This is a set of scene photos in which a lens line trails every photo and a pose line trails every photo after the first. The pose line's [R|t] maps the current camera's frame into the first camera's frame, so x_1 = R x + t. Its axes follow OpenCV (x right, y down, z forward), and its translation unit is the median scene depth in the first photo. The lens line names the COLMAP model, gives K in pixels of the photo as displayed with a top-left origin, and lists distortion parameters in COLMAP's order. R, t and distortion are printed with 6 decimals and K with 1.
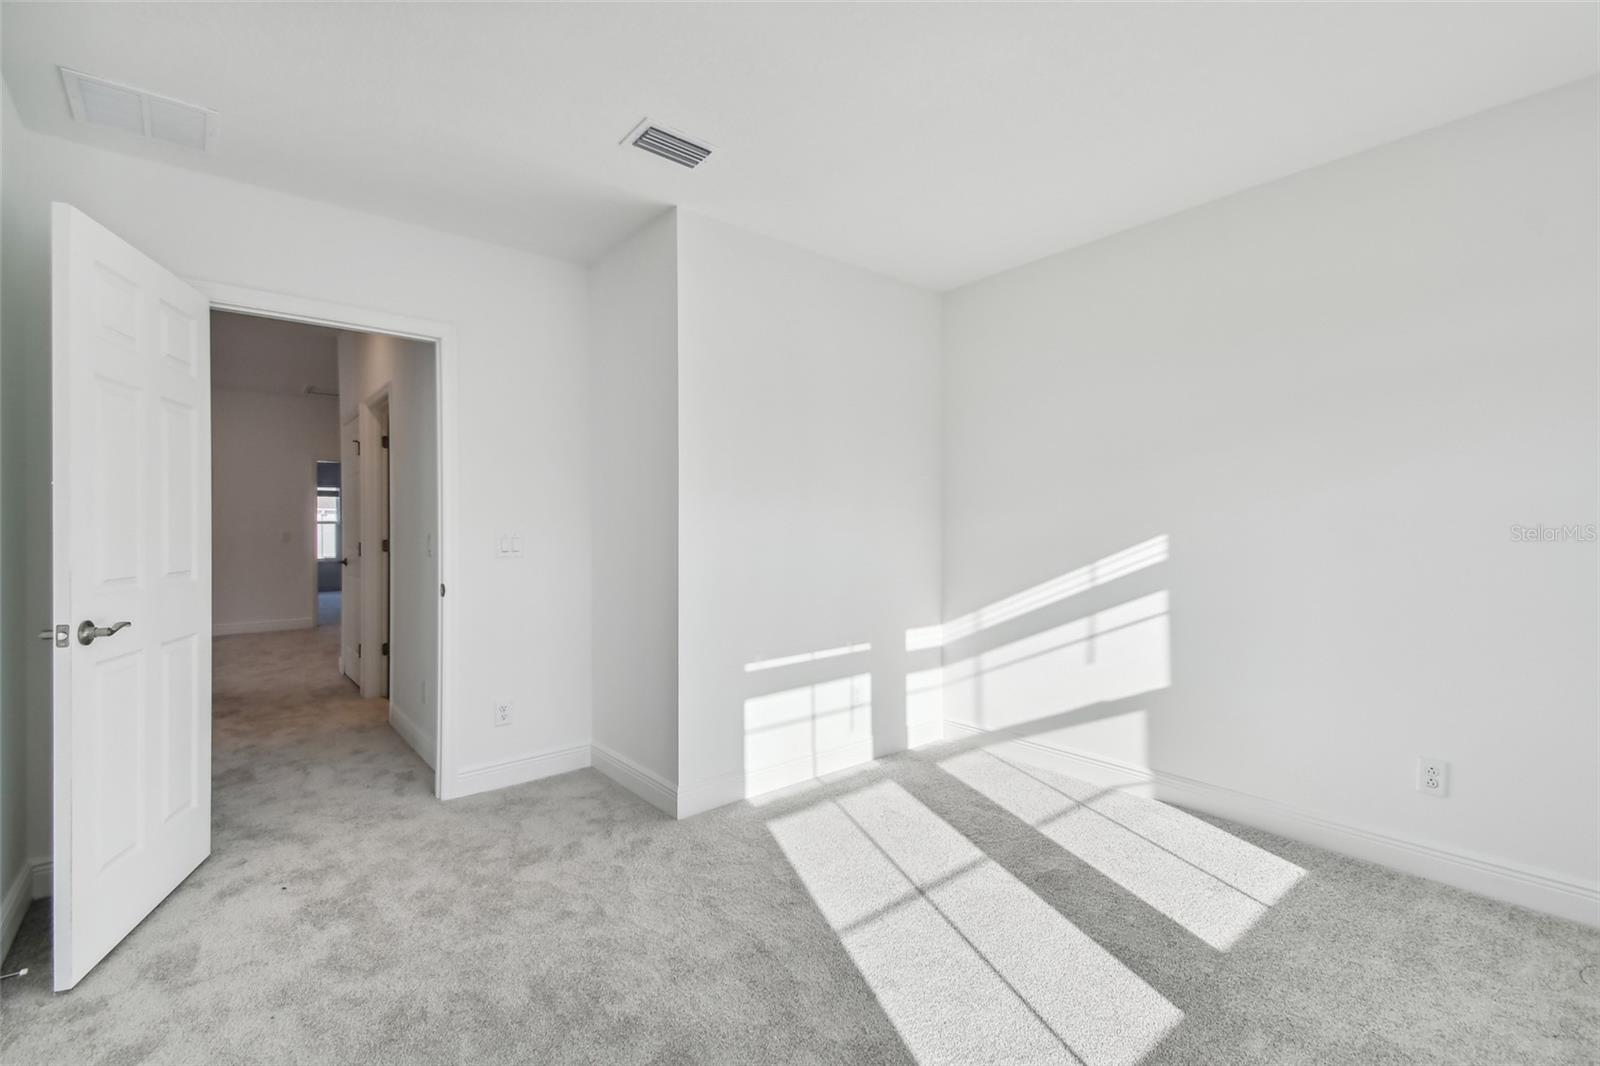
lens RADIAL K [[701.6, 0, 797.7], [0, 701.6, 544.3], [0, 0, 1]] dist [0.067179, -0.027134]
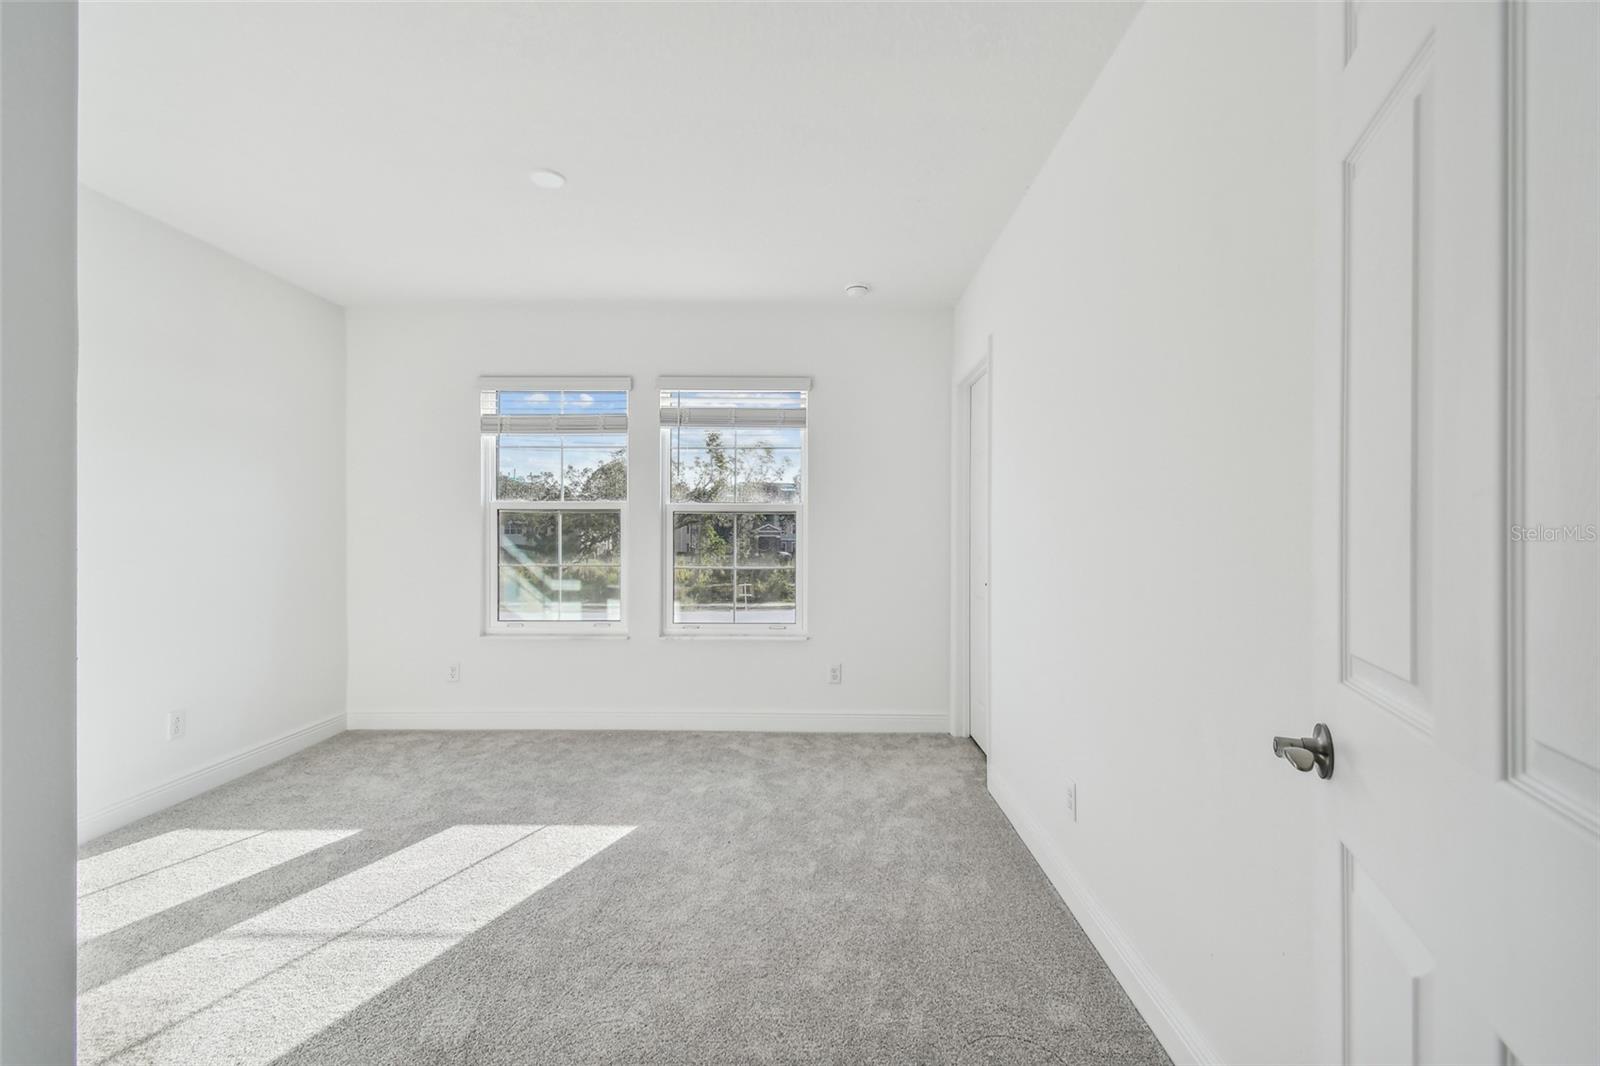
lens RADIAL K [[701.6, 0, 797.7], [0, 701.6, 544.3], [0, 0, 1]] dist [0.067179, -0.027134]
pose [[-0.768857, -0.009008, 0.639358, -0.911866], [0.004528, 0.999799, 0.019531, -0.037497], [-0.639405, 0.017911, -0.768661, 1.383537]]
